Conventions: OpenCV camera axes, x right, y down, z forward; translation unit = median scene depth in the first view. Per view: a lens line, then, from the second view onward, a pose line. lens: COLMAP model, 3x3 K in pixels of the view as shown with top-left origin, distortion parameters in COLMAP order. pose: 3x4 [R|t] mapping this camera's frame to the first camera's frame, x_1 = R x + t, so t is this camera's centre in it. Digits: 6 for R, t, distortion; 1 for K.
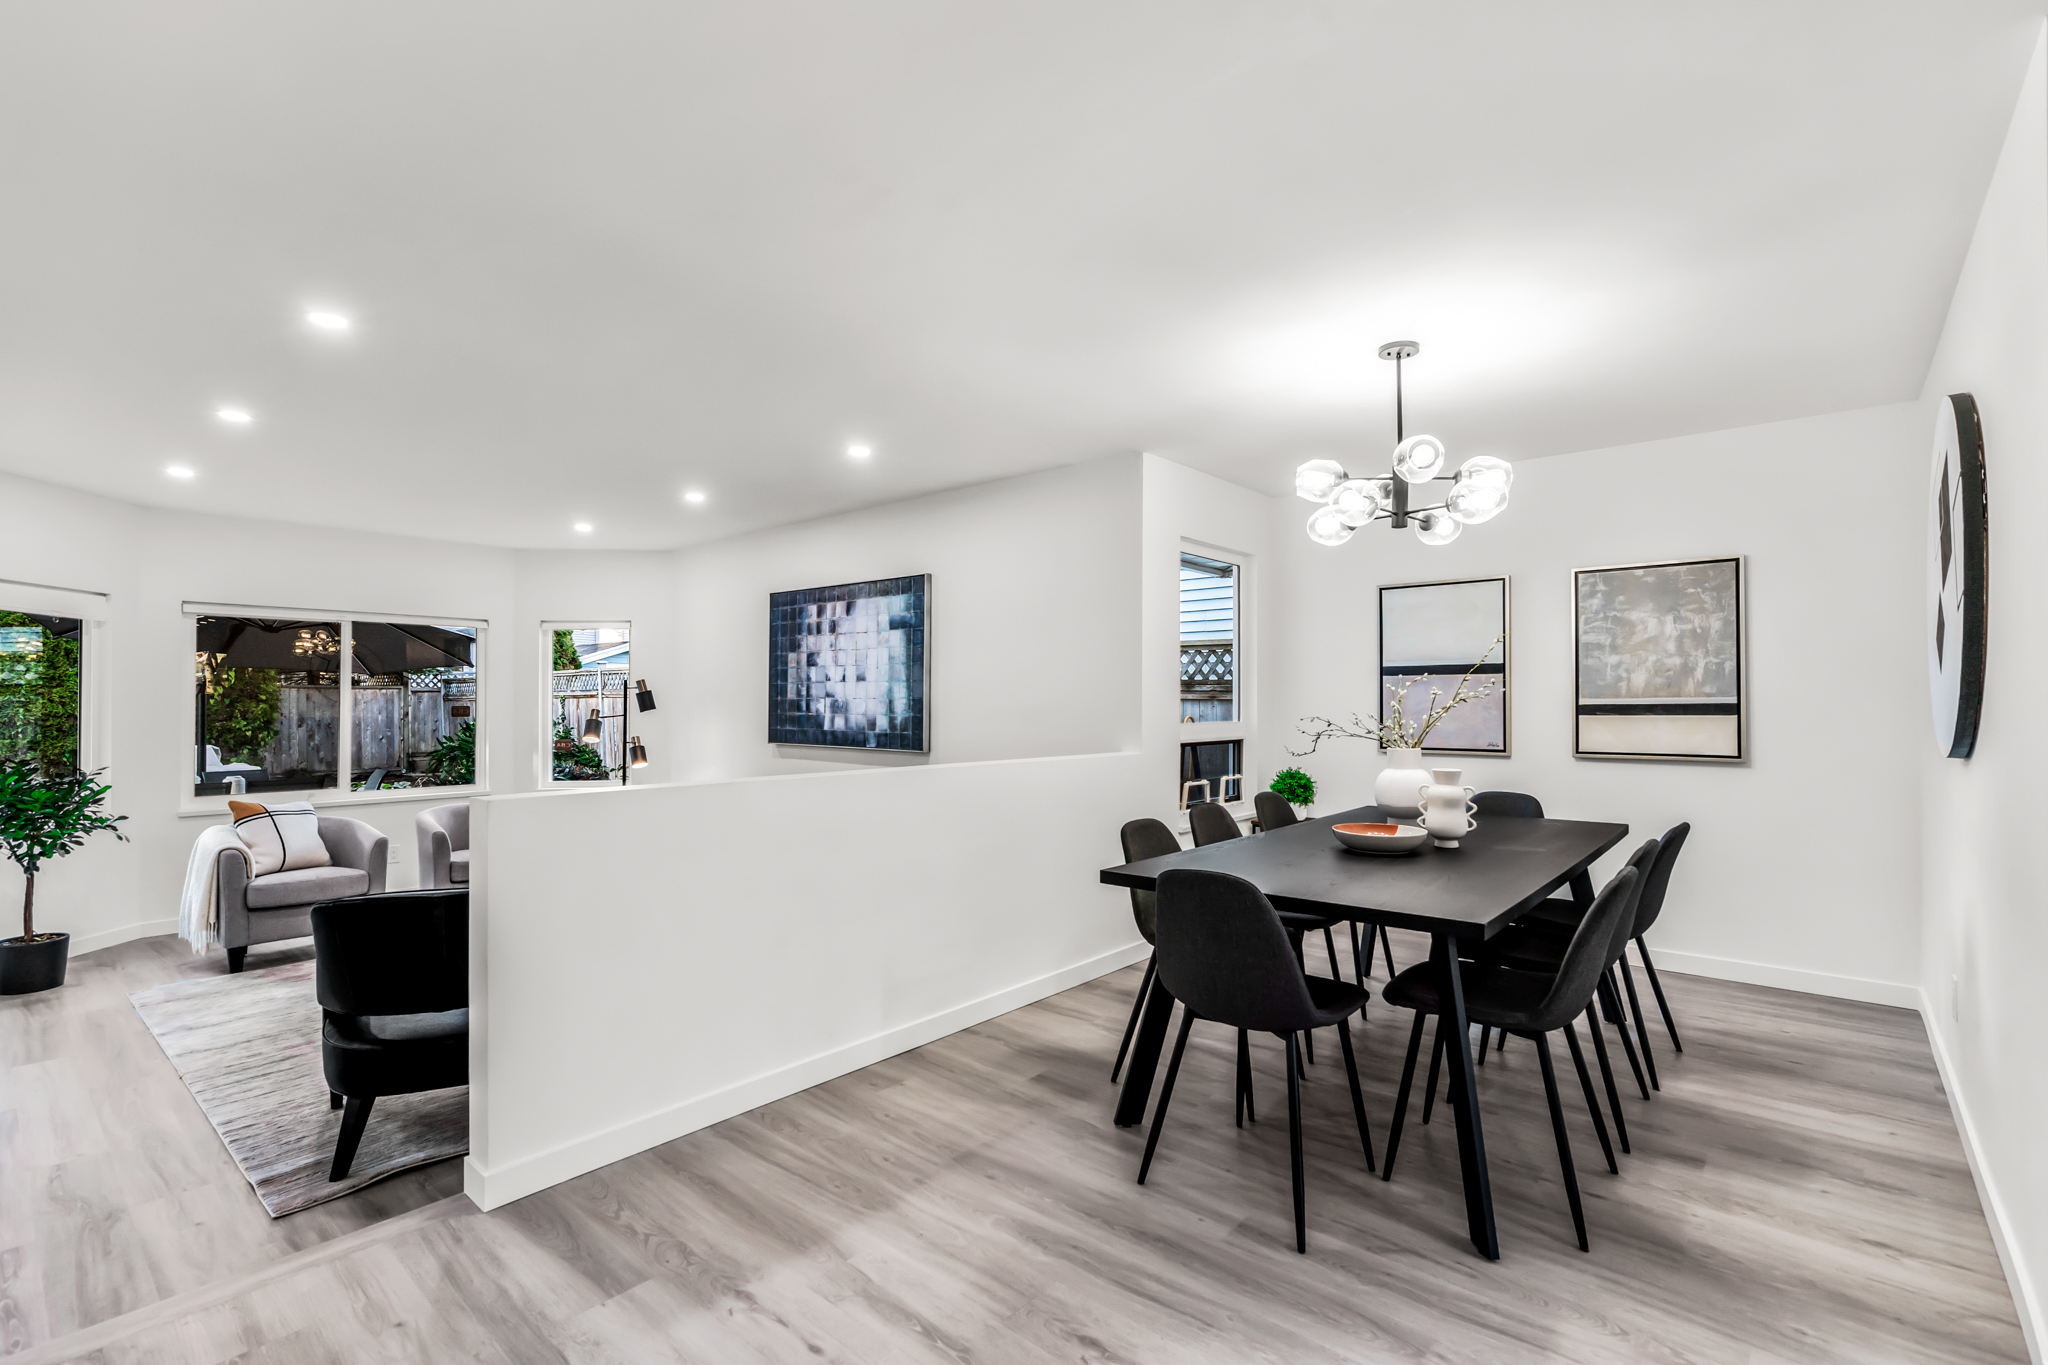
lens RADIAL K [[926.7, 0, 1016.4], [0, 926.7, 691.6], [0, 0, 1]] dist [-0.009799, 0.003933]
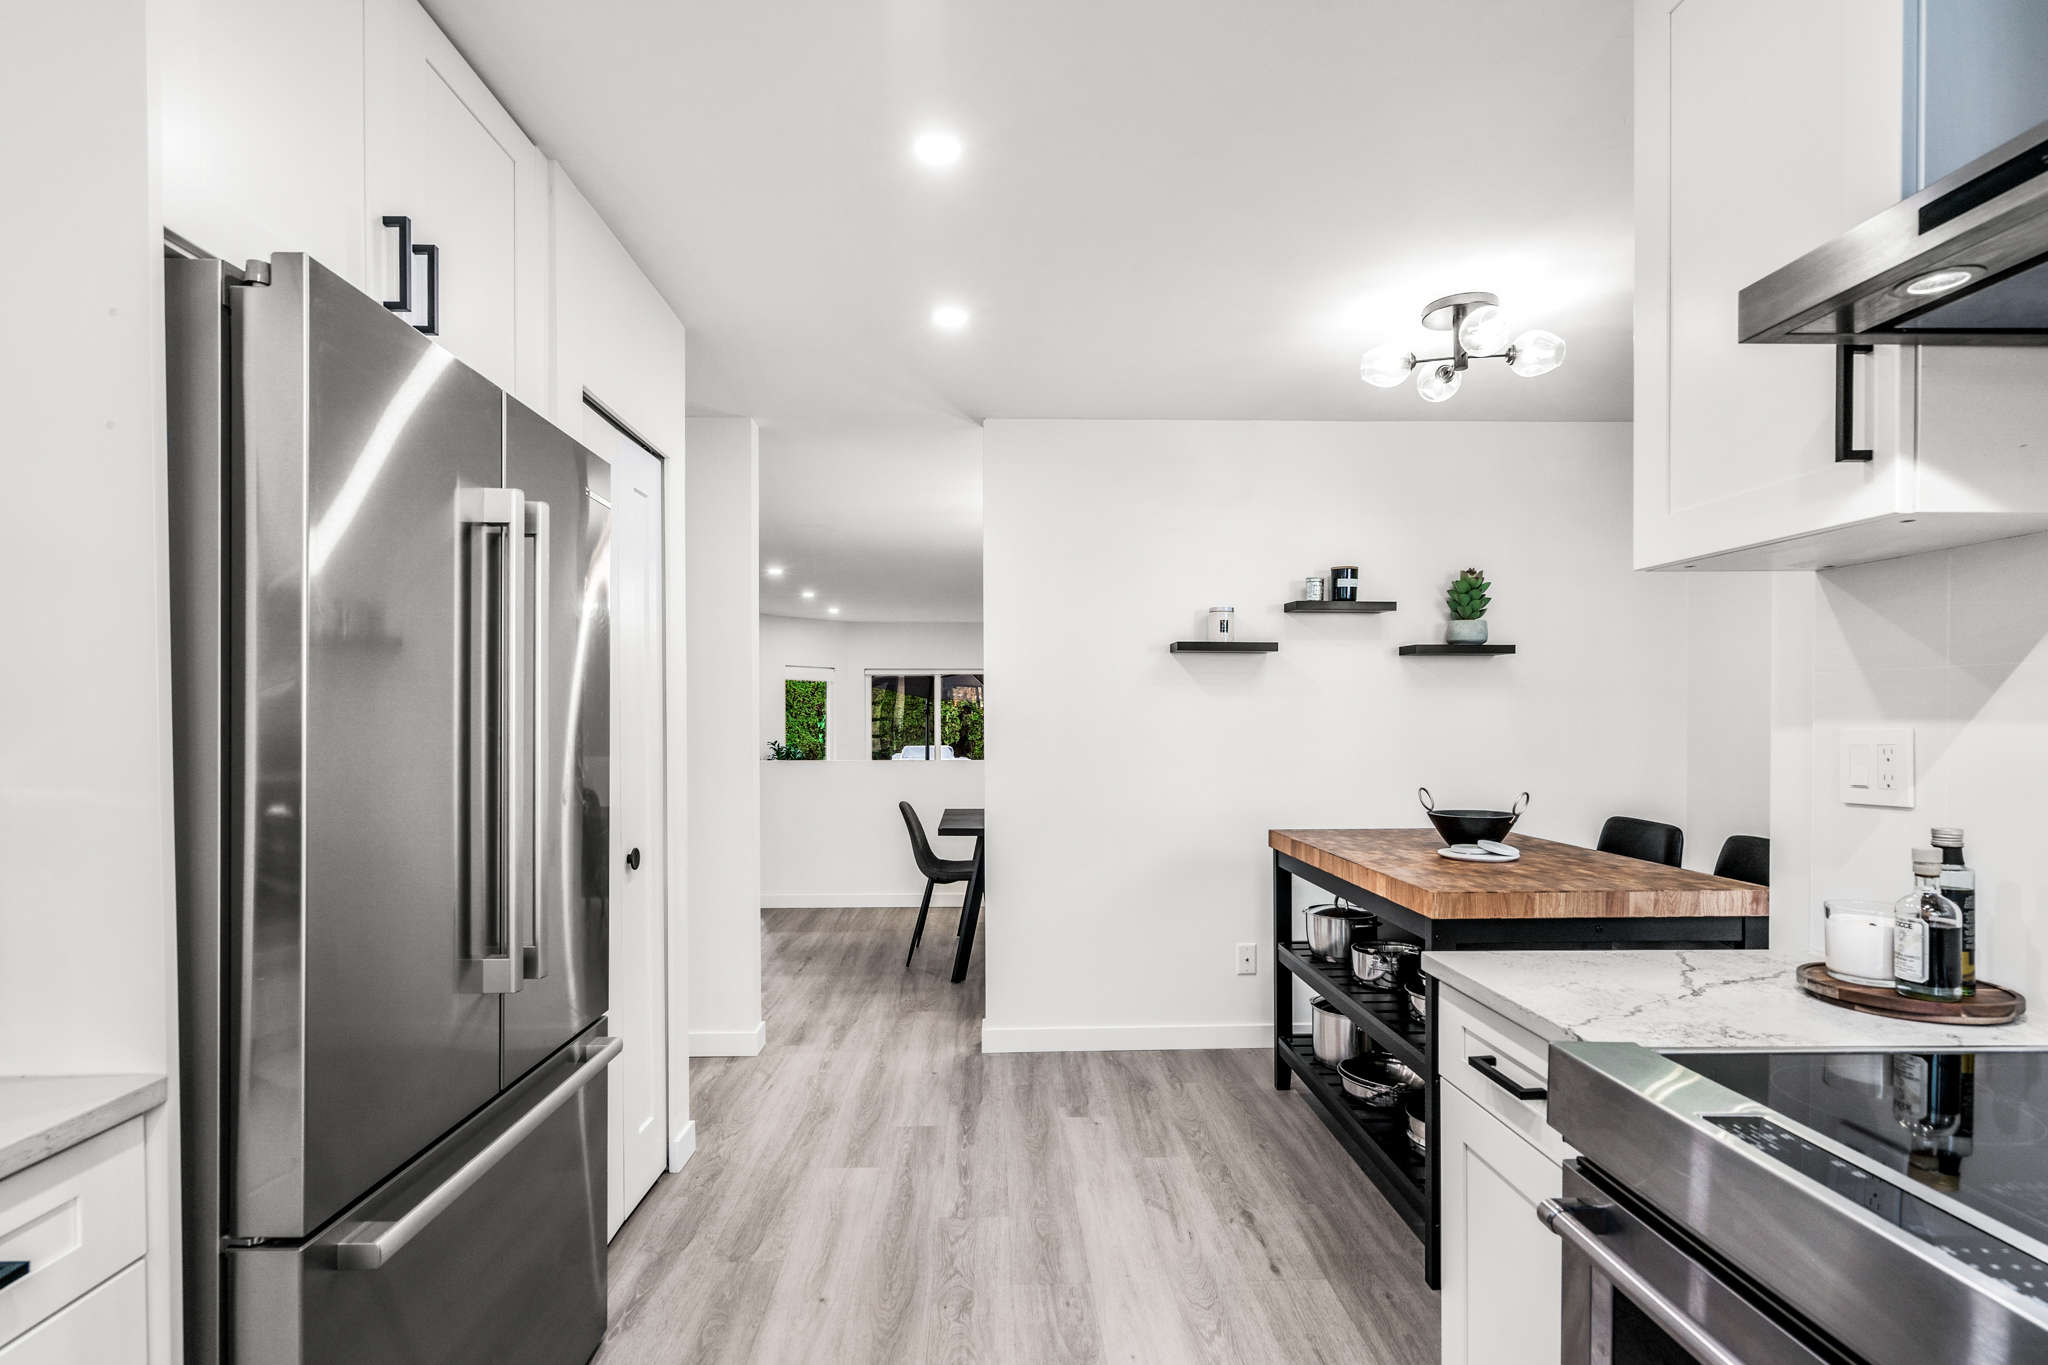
lens RADIAL K [[985.5, 0, 995.1], [0, 985.5, 713.1], [0, 0, 1]] dist [-0.000178, 0.000252]
pose [[0.666069, -0.002452, -0.745886, 0.802177], [0.008851, 0.999950, 0.004617, -0.012041], [0.745837, -0.009677, 0.666058, -0.164371]]
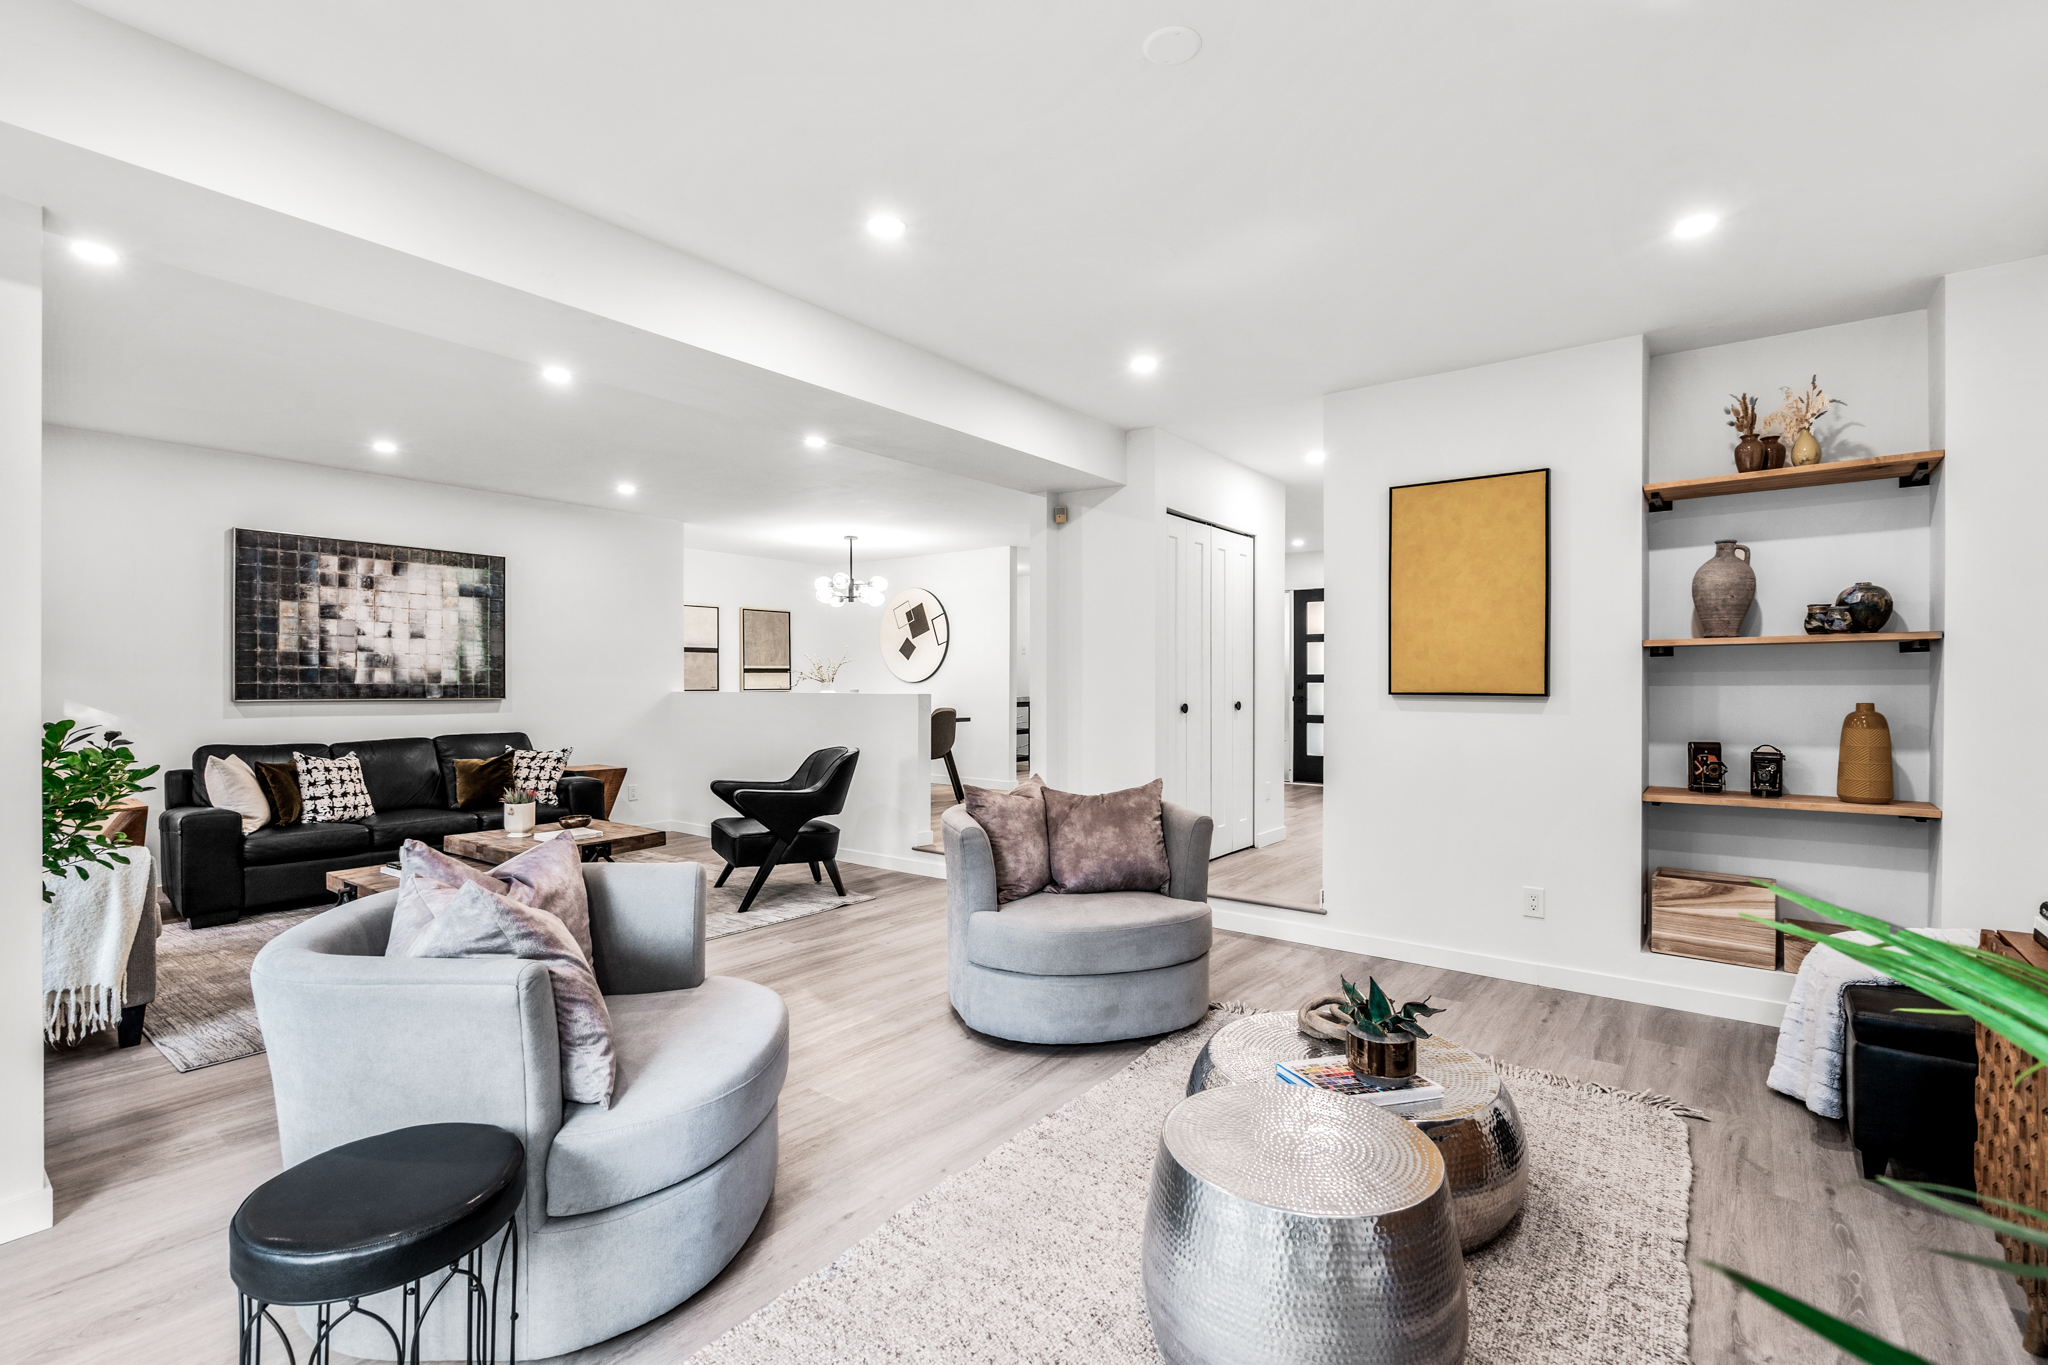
lens RADIAL K [[923.9, 0, 1025.7], [0, 923.9, 684.2], [0, 0, 1]] dist [-0.014465, 0.005790]
pose [[-0.063322, -0.001857, 0.997991, -1.268835], [-0.012628, 0.999920, 0.001060, 0.032014], [-0.997913, -0.012536, -0.063340, 0.342894]]
